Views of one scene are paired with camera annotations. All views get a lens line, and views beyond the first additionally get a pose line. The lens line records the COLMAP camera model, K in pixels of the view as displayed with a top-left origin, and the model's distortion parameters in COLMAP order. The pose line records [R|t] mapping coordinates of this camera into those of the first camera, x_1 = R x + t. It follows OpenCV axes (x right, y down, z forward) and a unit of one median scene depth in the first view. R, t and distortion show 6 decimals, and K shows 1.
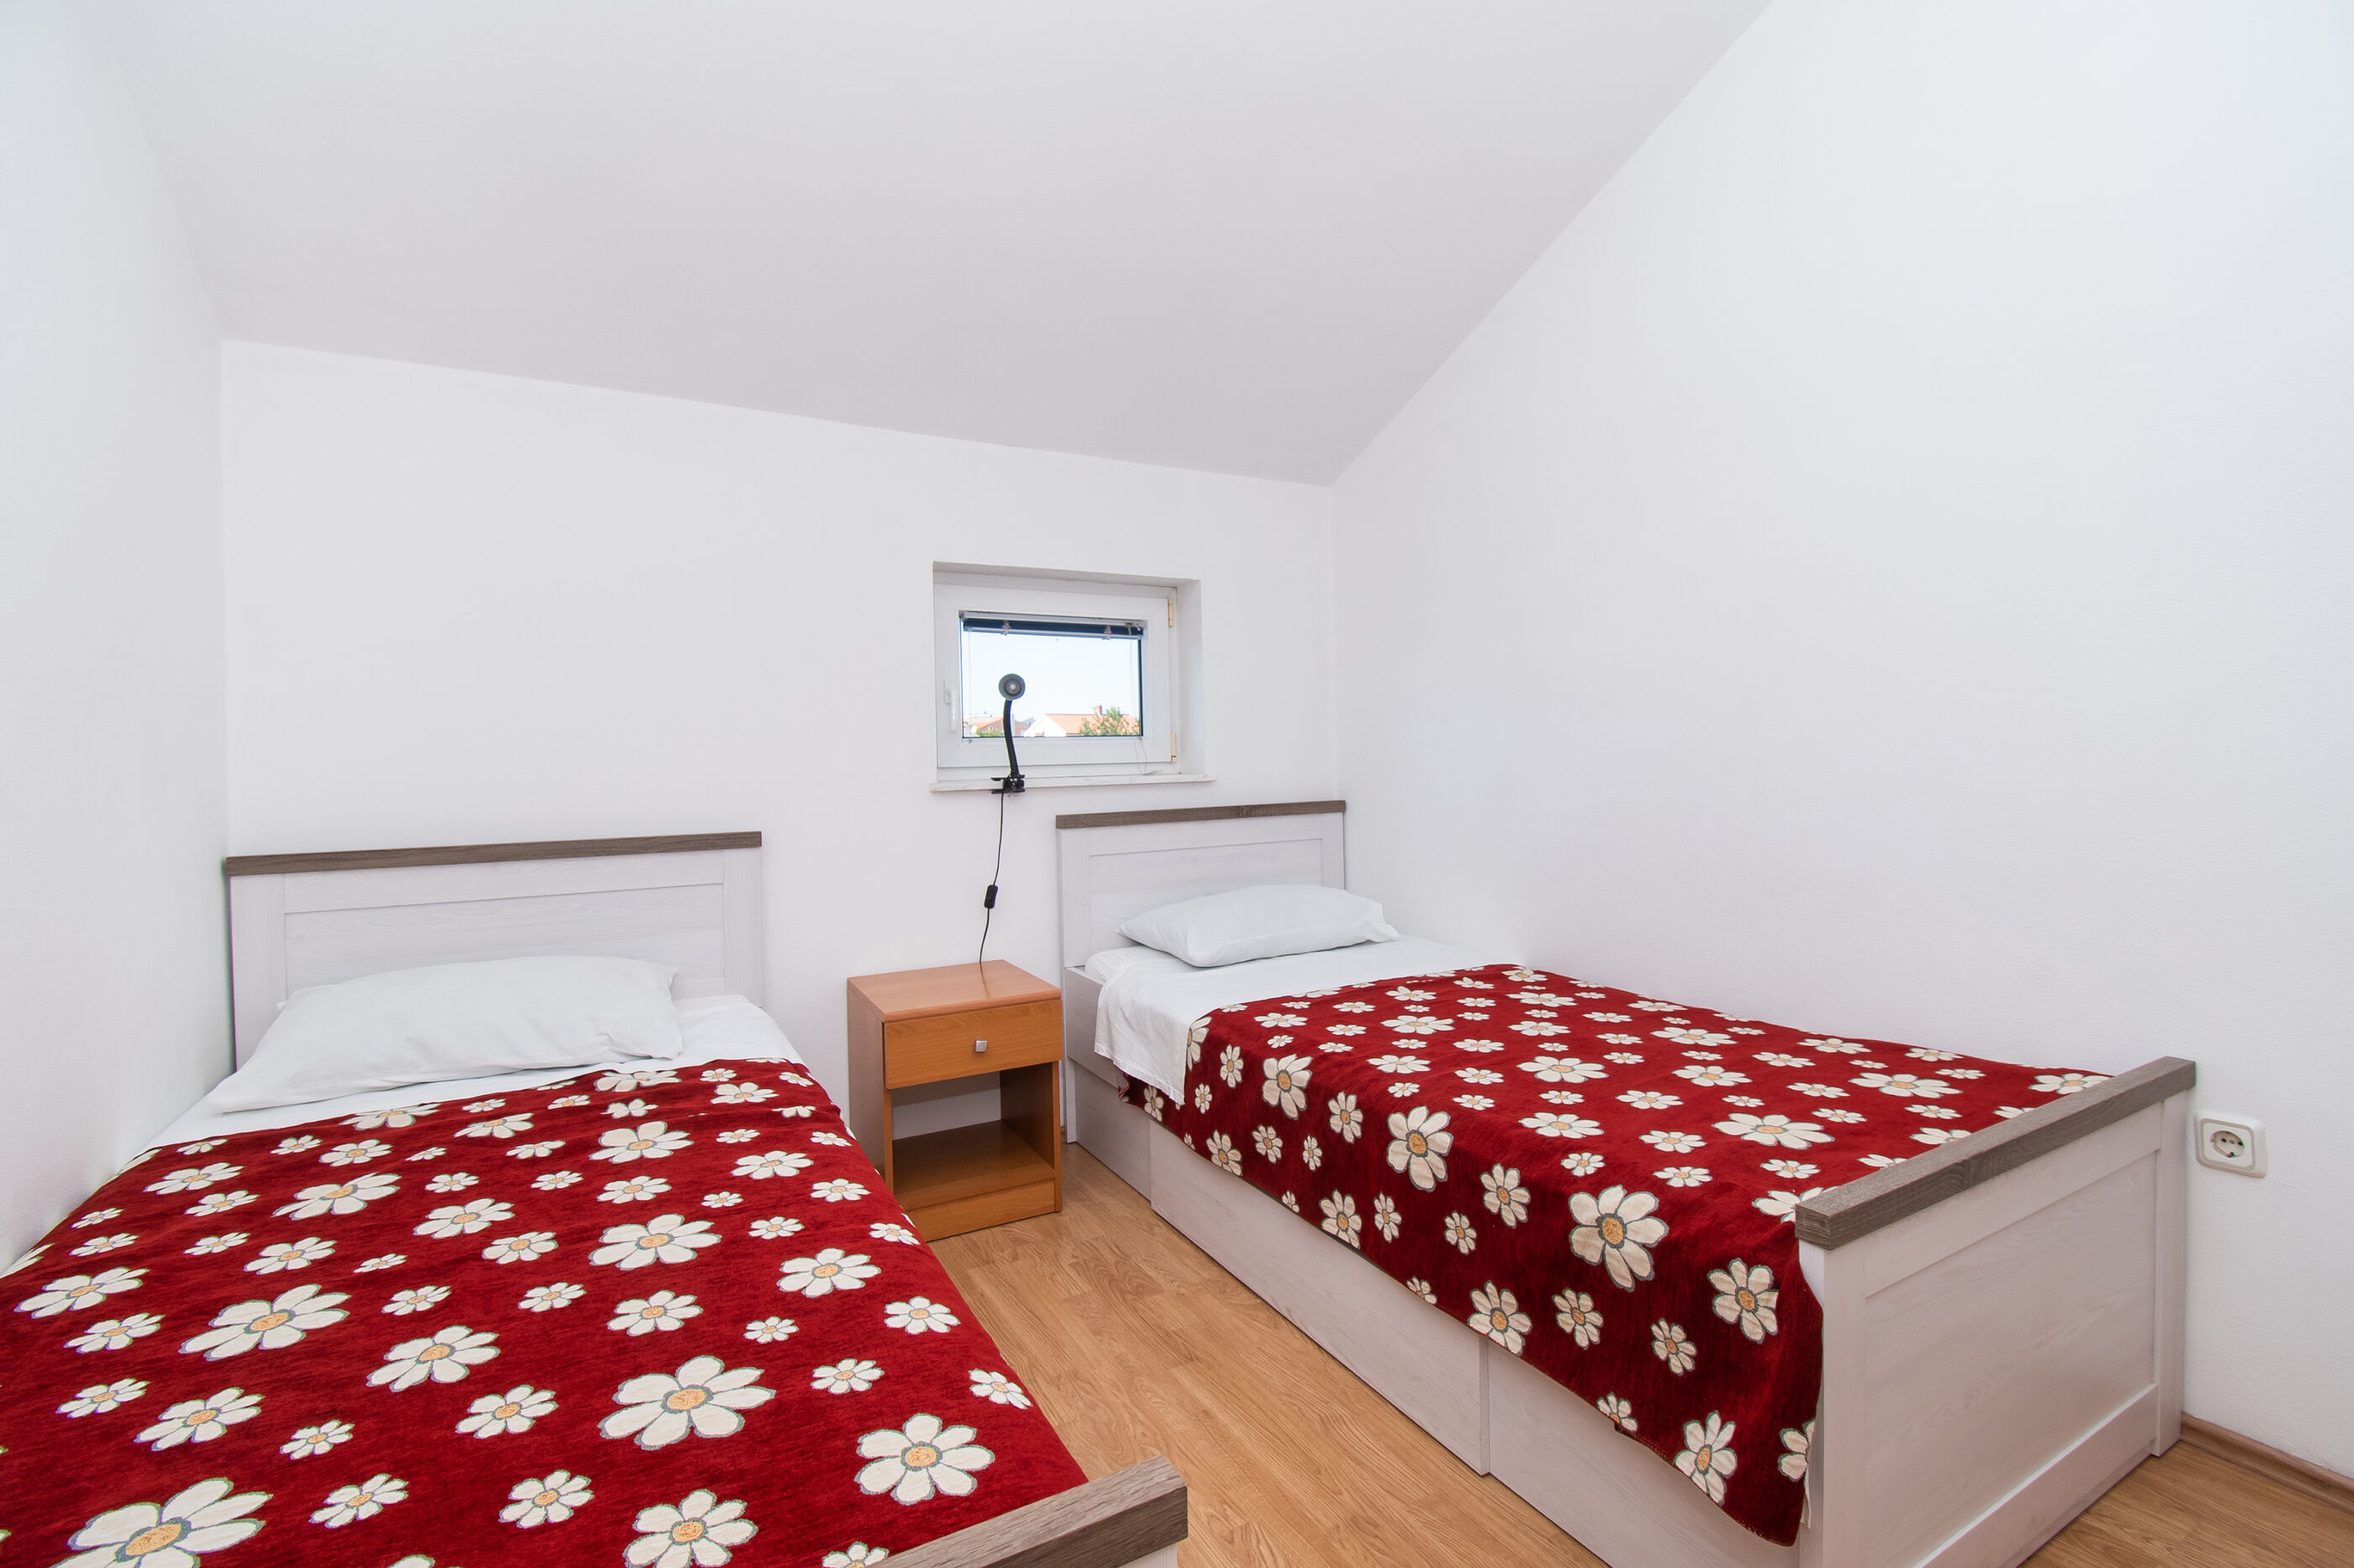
lens RADIAL K [[1037.8, 0, 1176.3], [0, 1037.8, 781.4], [0, 0, 1]] dist [0.001207, -0.037030]
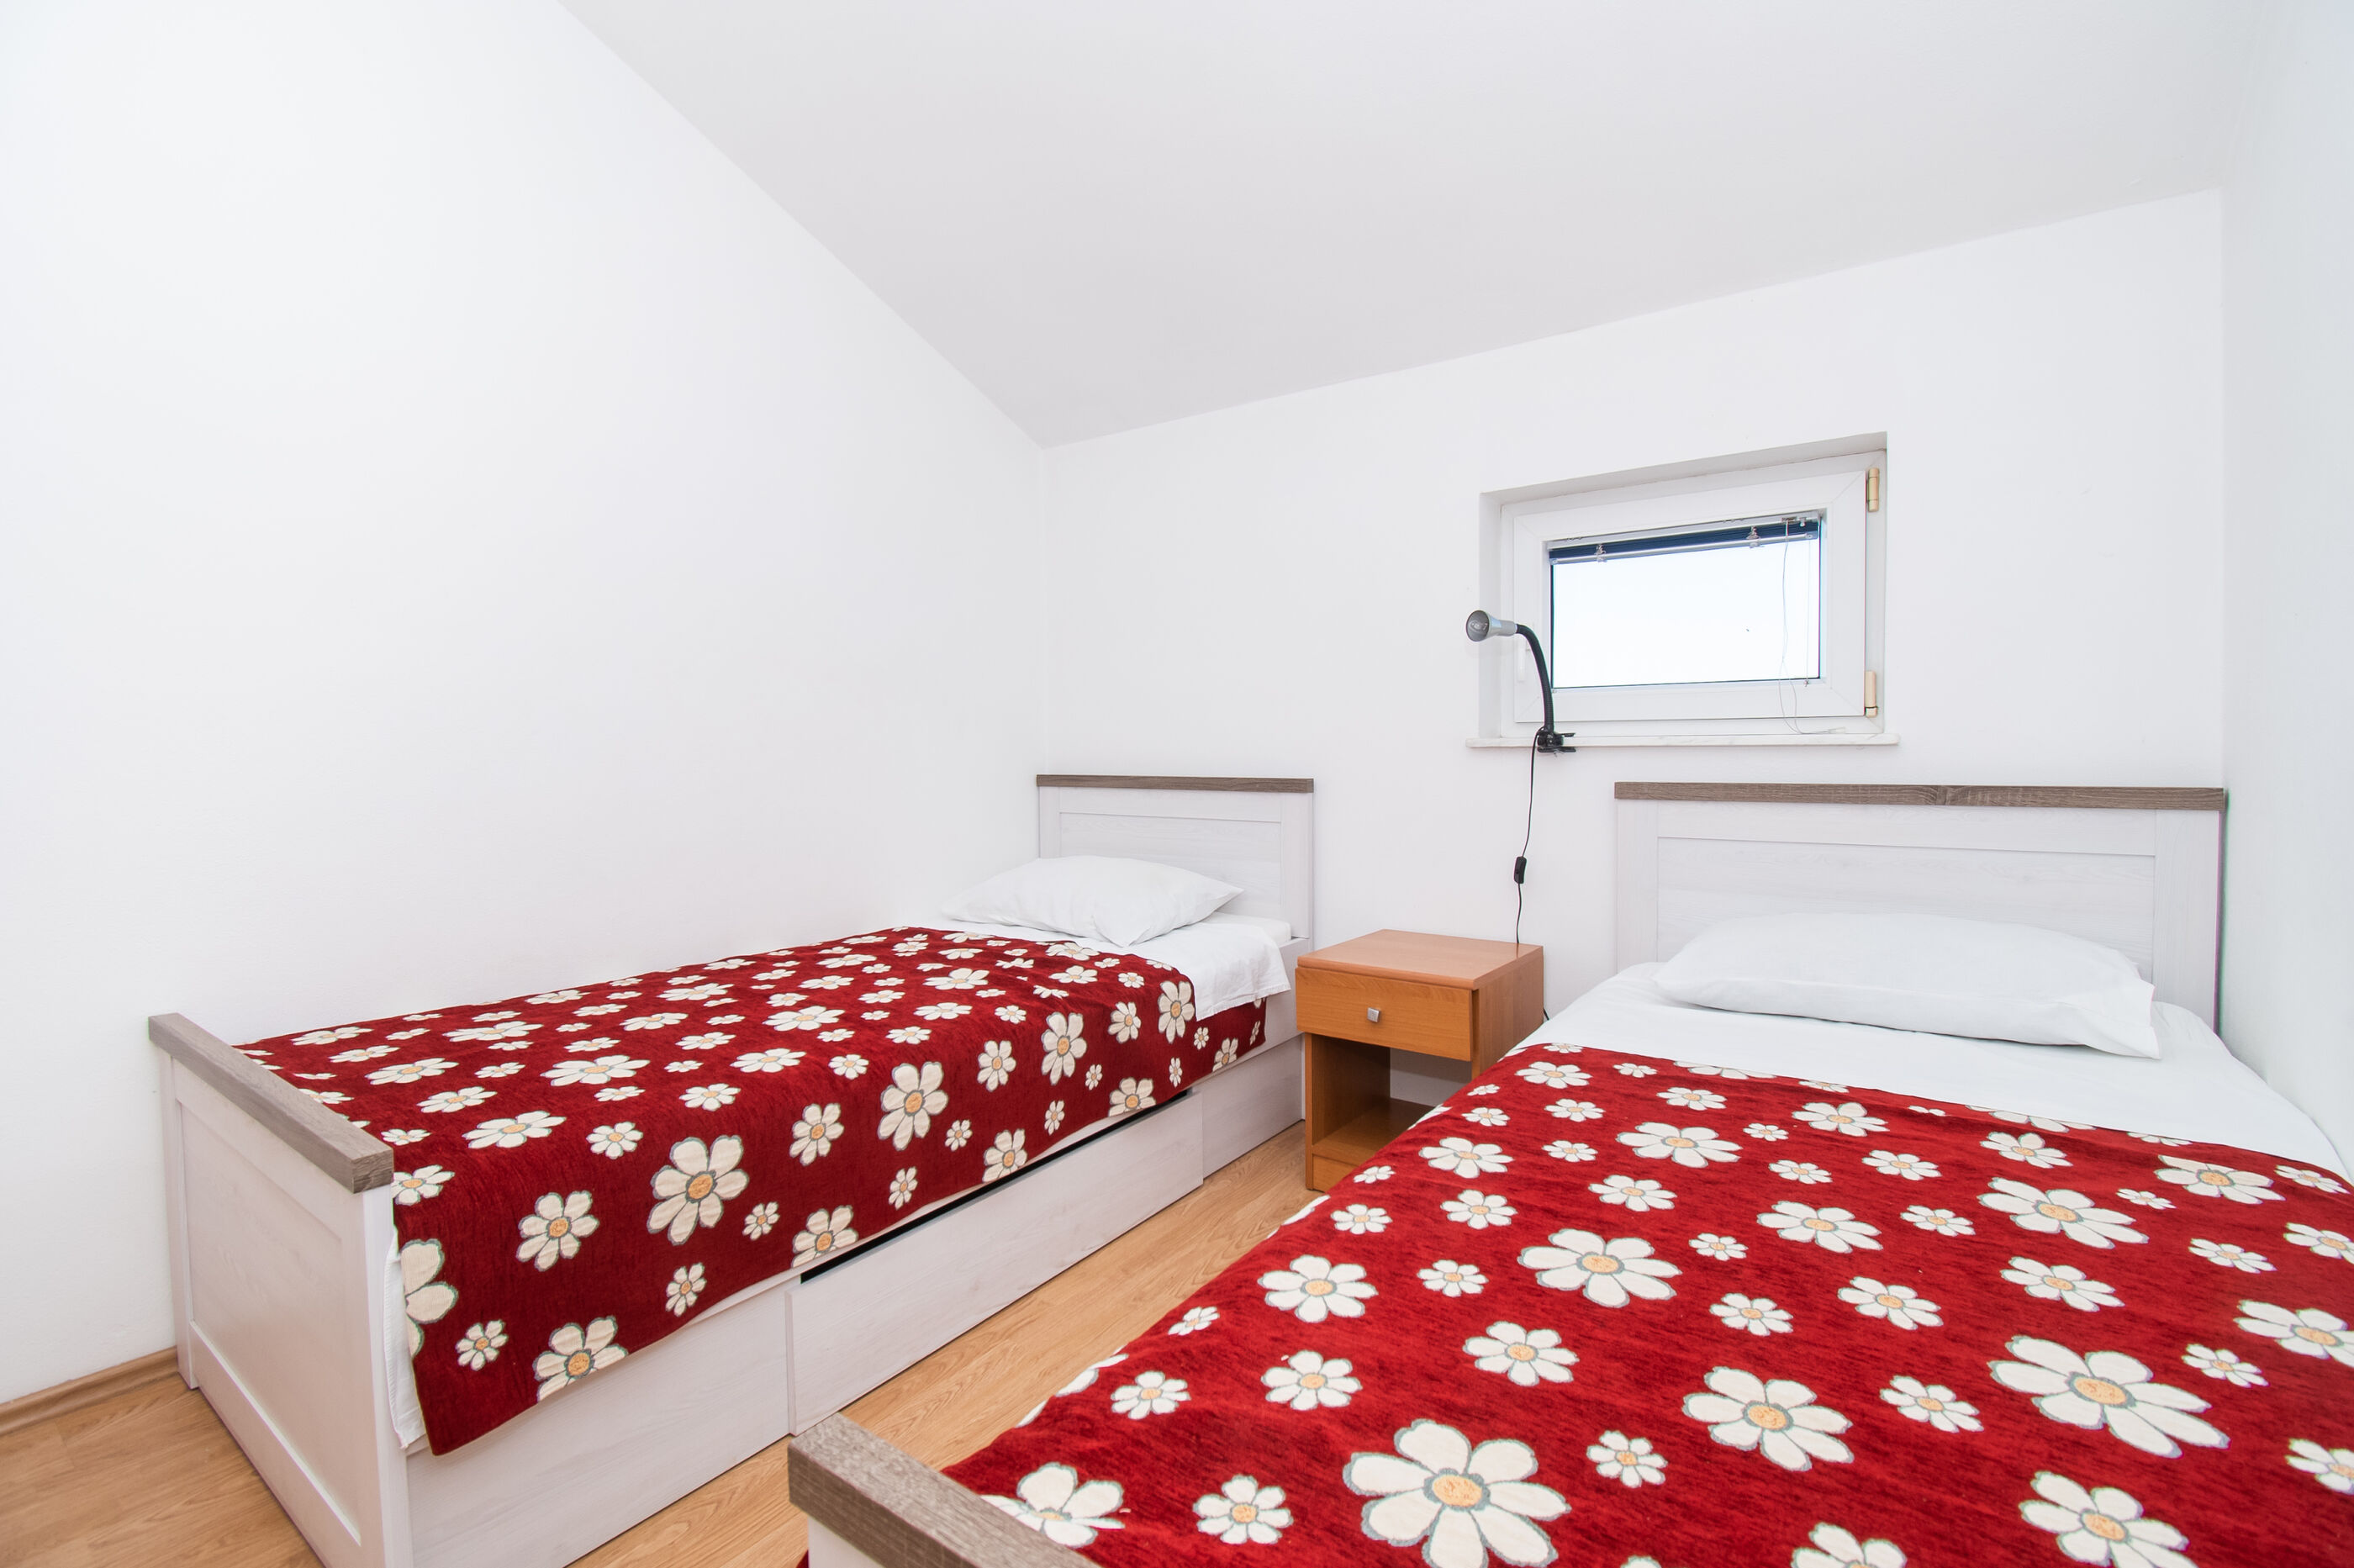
lens RADIAL K [[1053.7, 0, 1183.3], [0, 1053.7, 757.3], [0, 0, 1]] dist [0.014075, -0.018886]
pose [[0.423777, 0.027313, -0.905355, 0.548440], [-0.026057, 0.999499, 0.017956, 0.009637], [0.905392, 0.015981, 0.424277, 0.410335]]
